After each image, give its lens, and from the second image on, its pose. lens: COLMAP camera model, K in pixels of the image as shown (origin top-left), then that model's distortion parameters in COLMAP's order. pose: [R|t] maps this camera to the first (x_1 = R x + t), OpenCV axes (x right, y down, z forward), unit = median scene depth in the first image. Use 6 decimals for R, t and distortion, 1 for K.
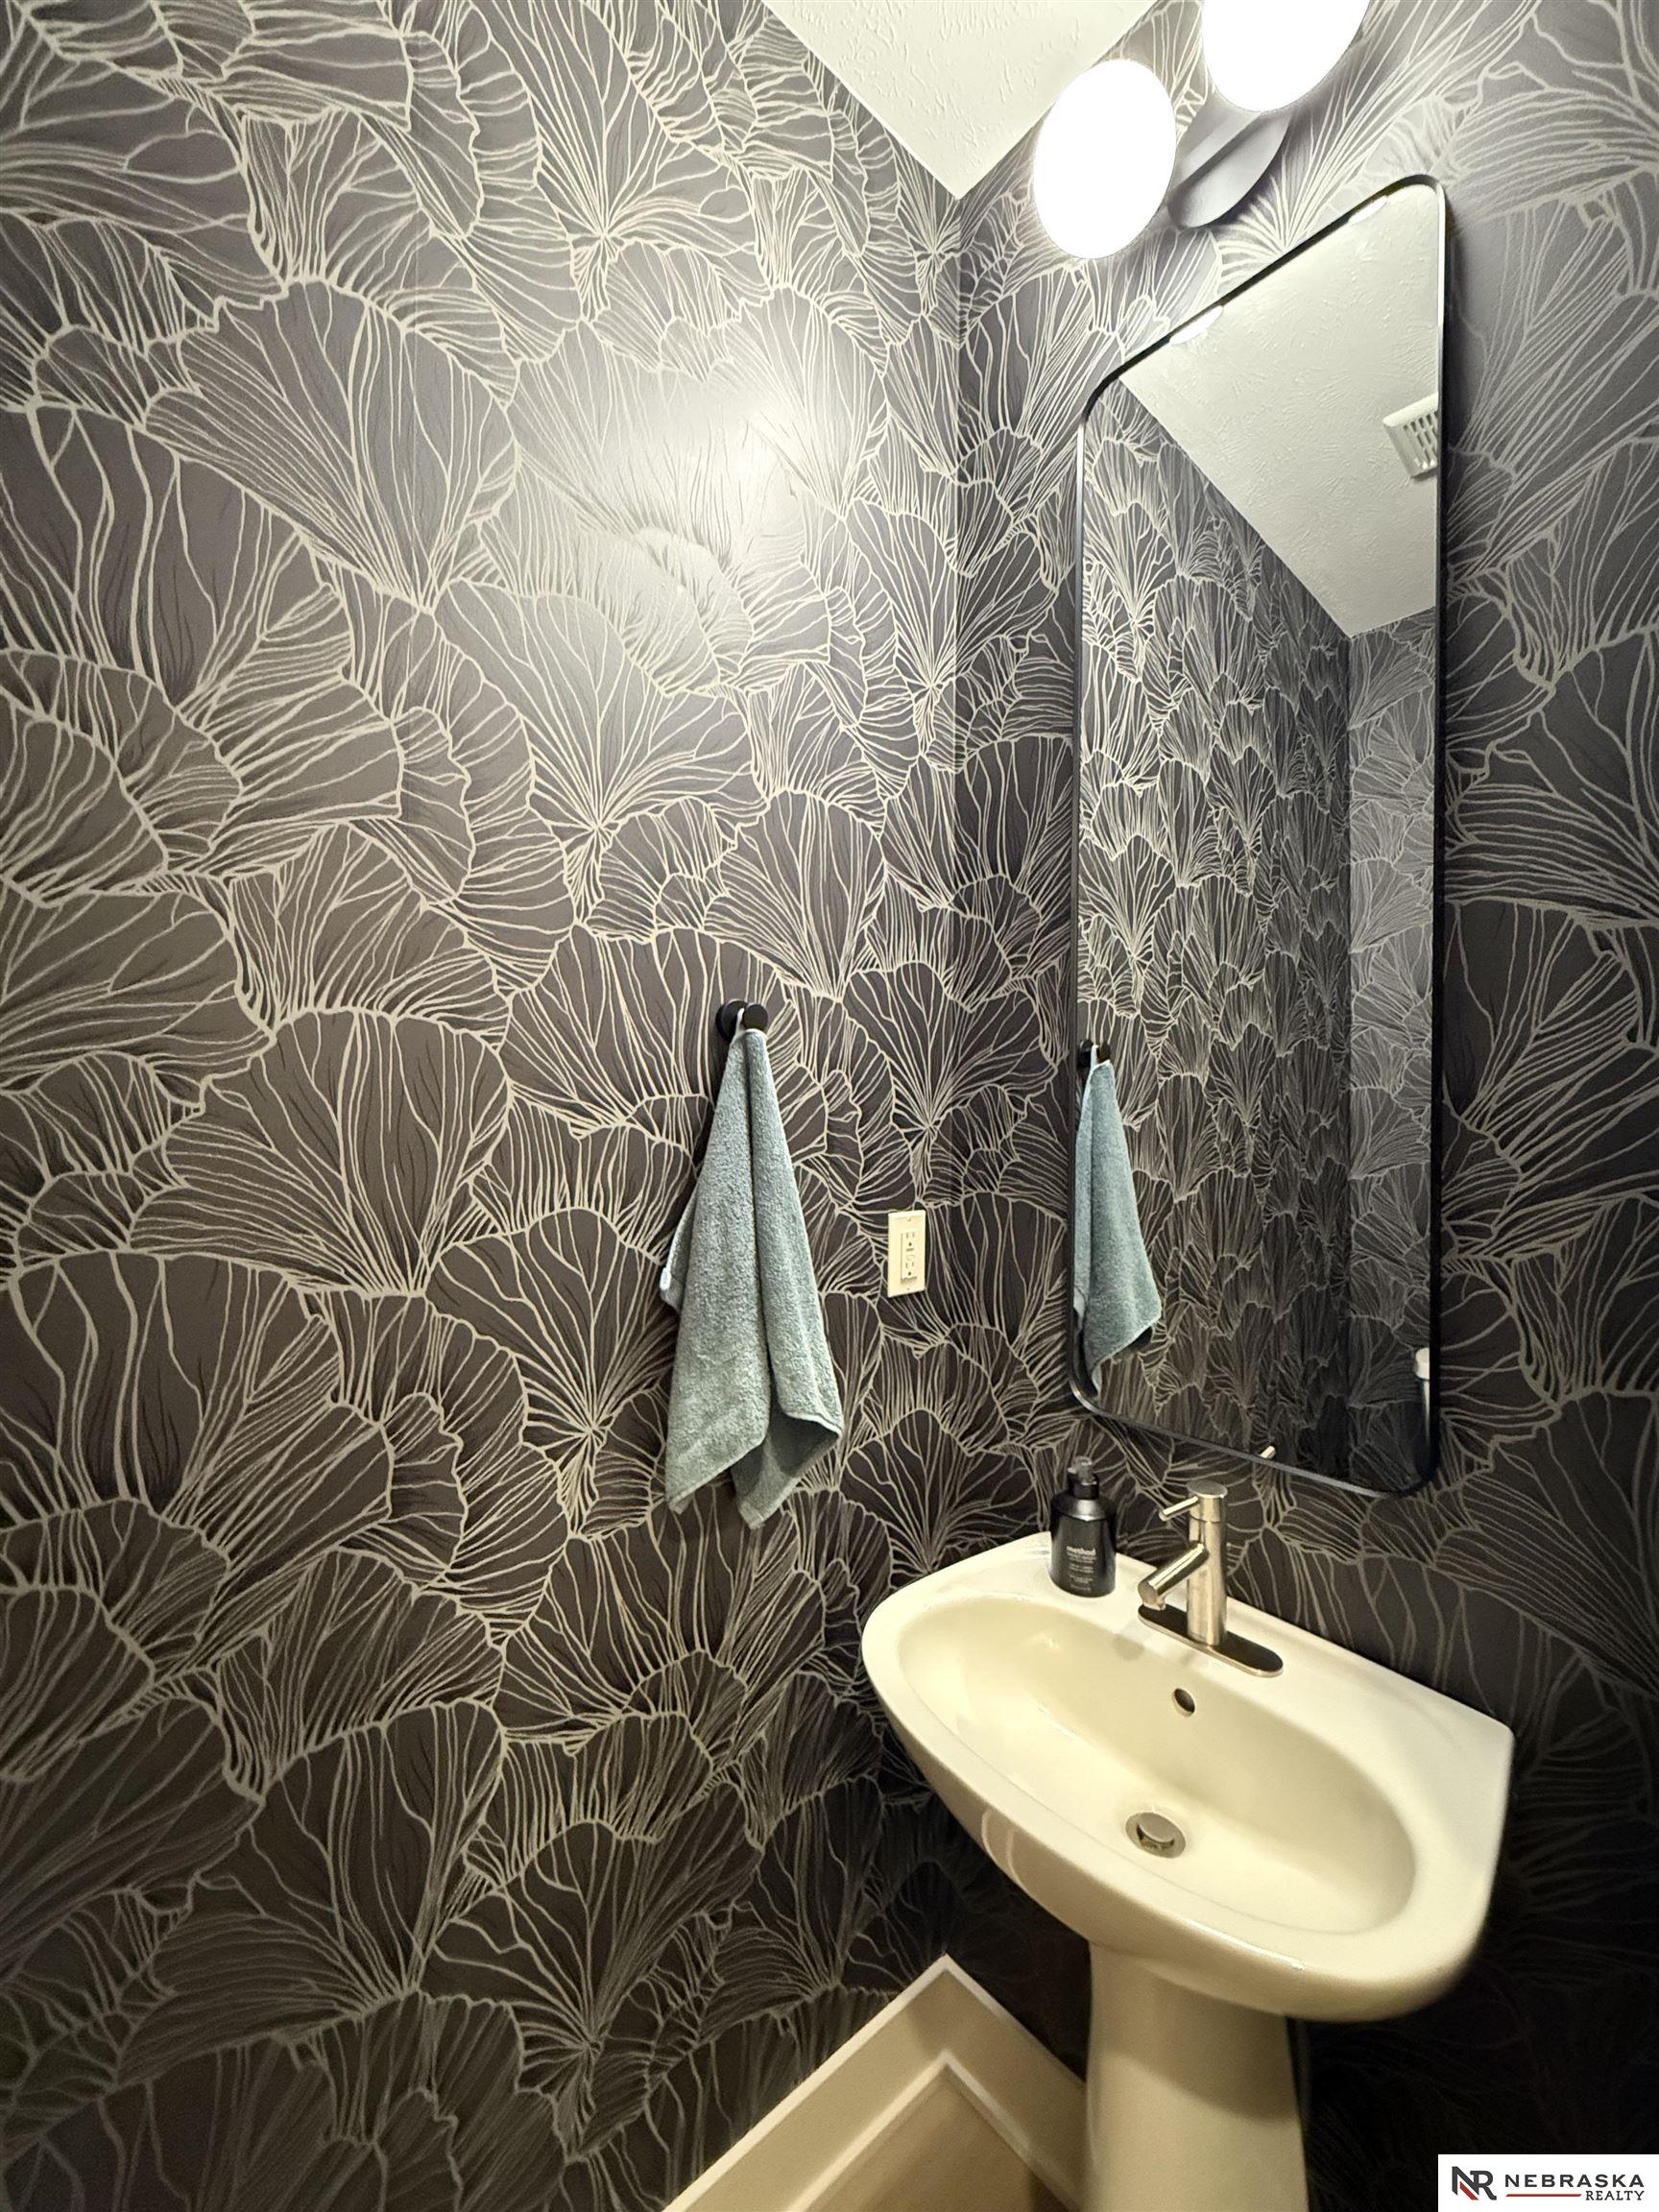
lens RADIAL K [[885.4, 0, 828.6], [0, 885.4, 1106.9], [0, 0, 1]] dist [0.000683, -0.000596]
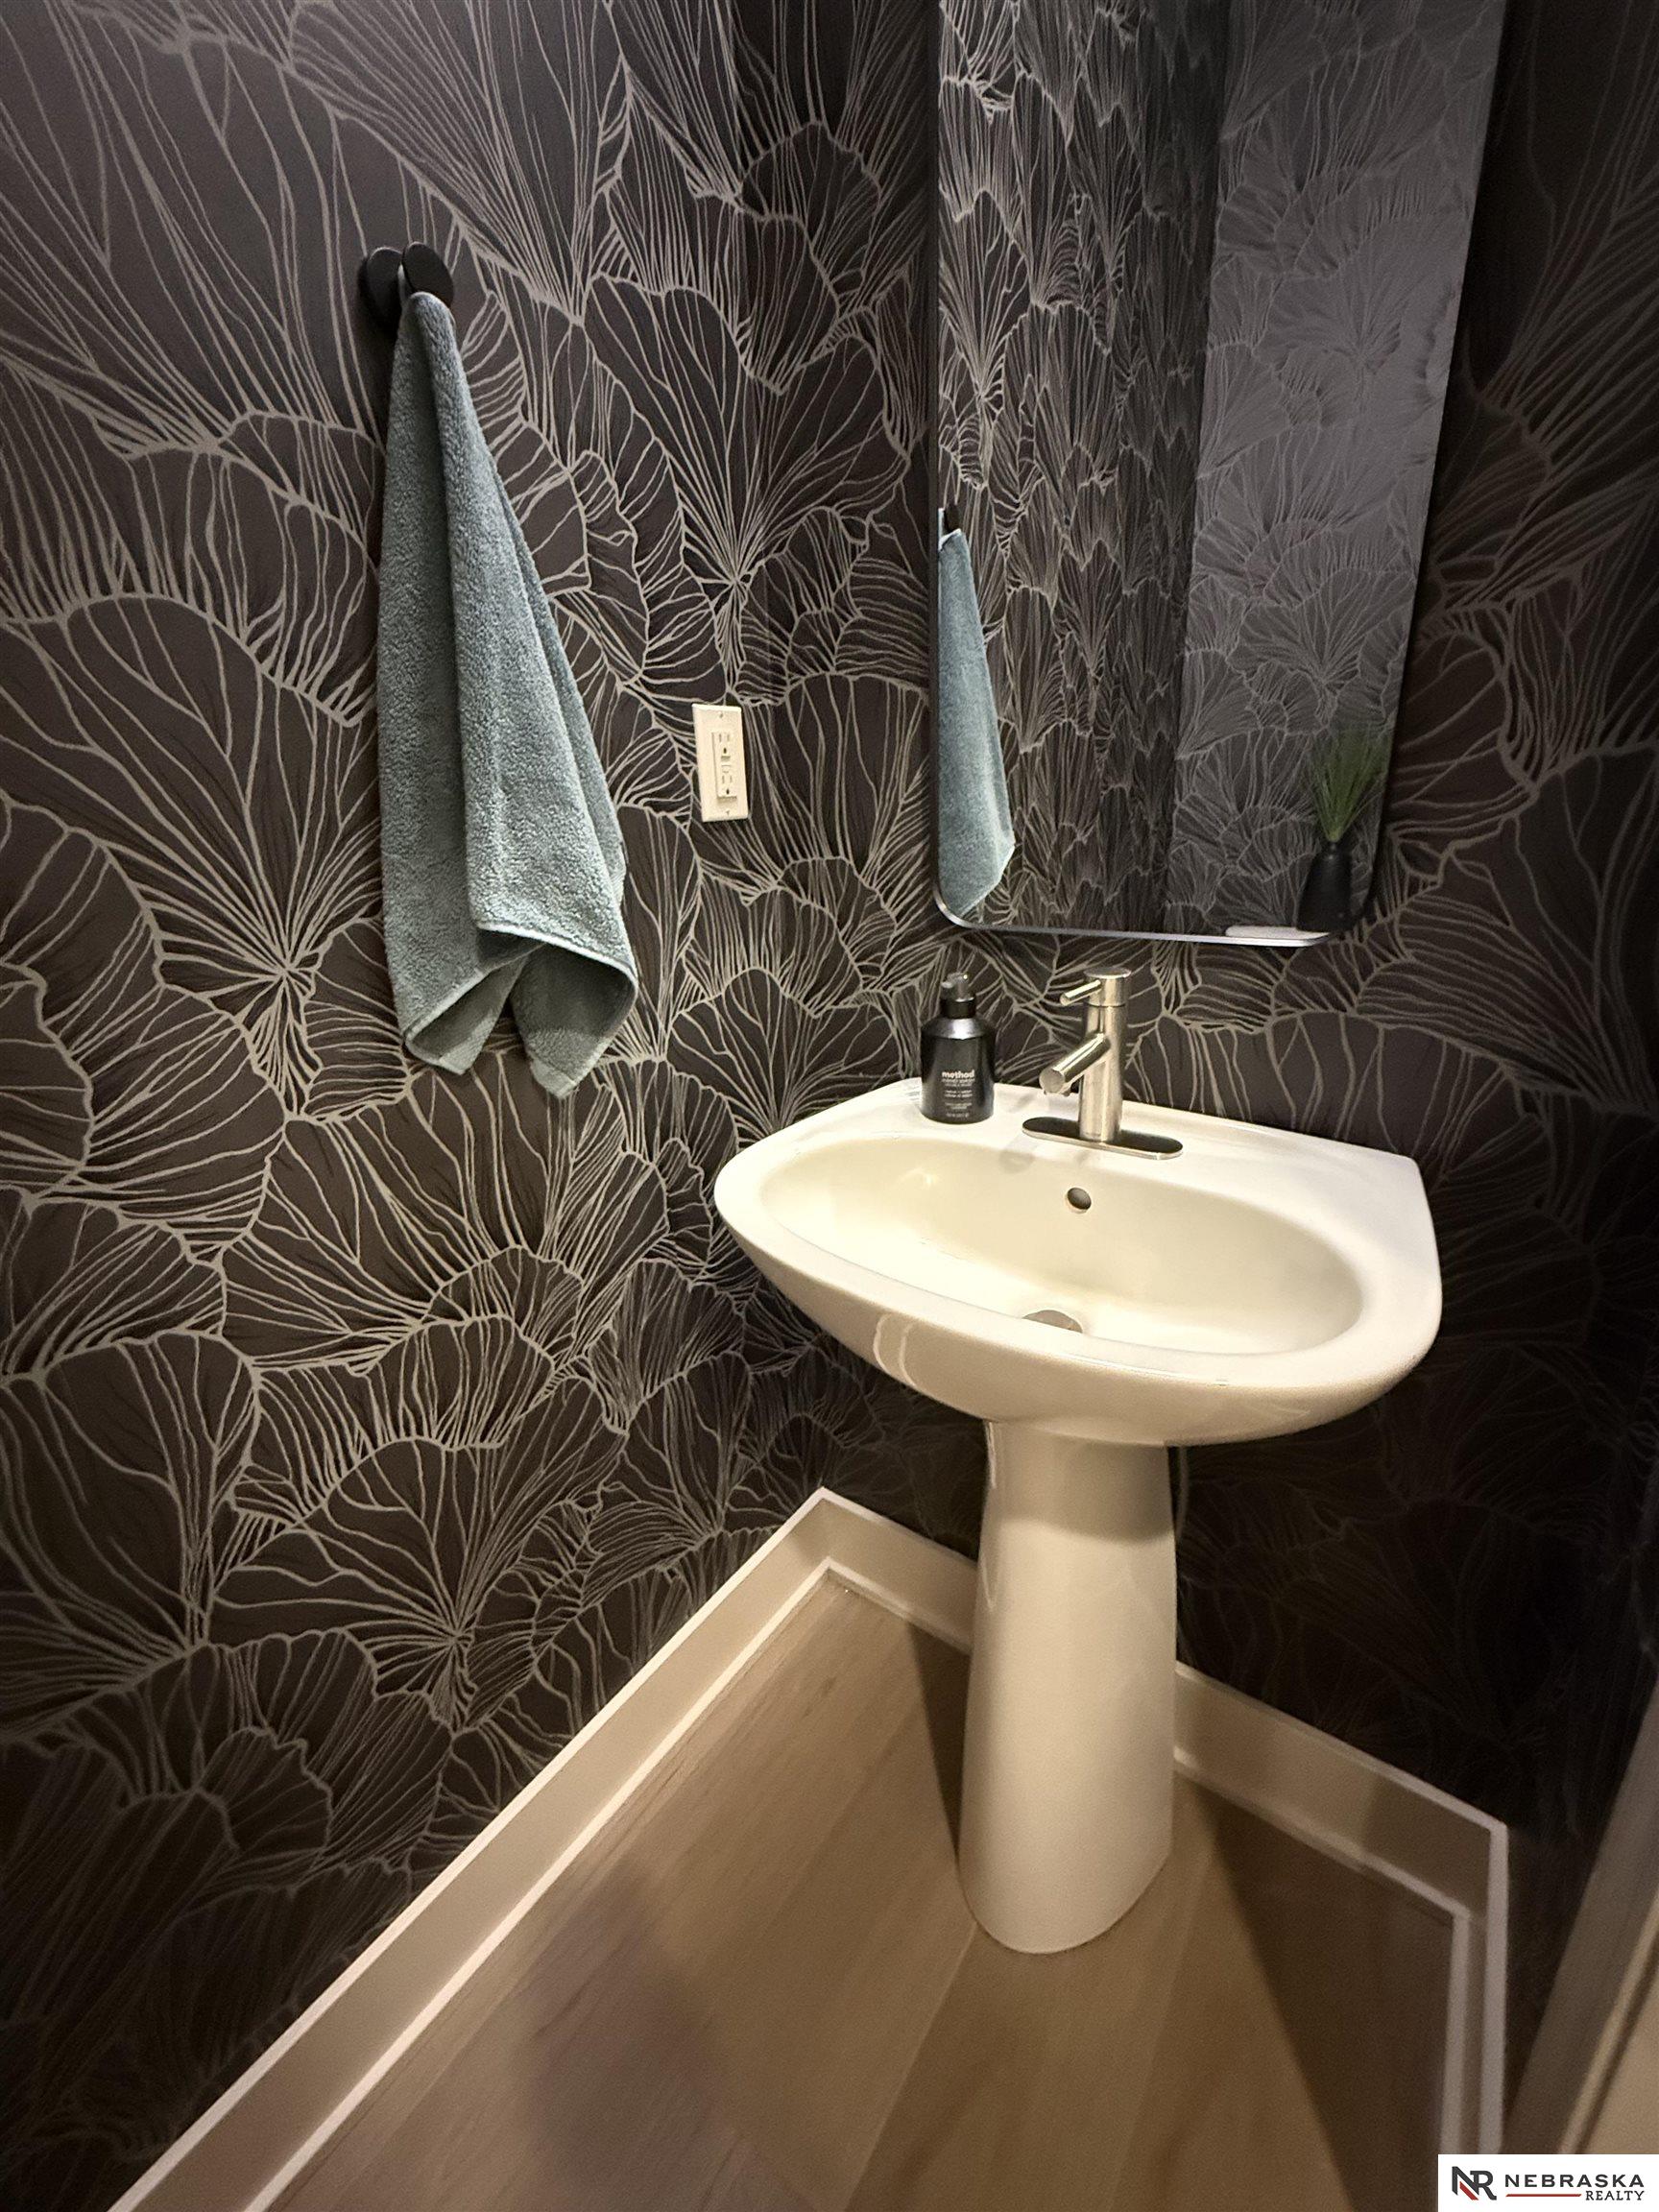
lens RADIAL K [[885.4, 0, 832.0], [0, 885.4, 1109.1], [0, 0, 1]] dist [0.000683, -0.000596]
pose [[0.972772, -0.123063, 0.196394, -0.006761], [0.050319, 0.939314, 0.339348, 0.256413], [-0.226237, -0.320225, 0.919931, 0.248730]]
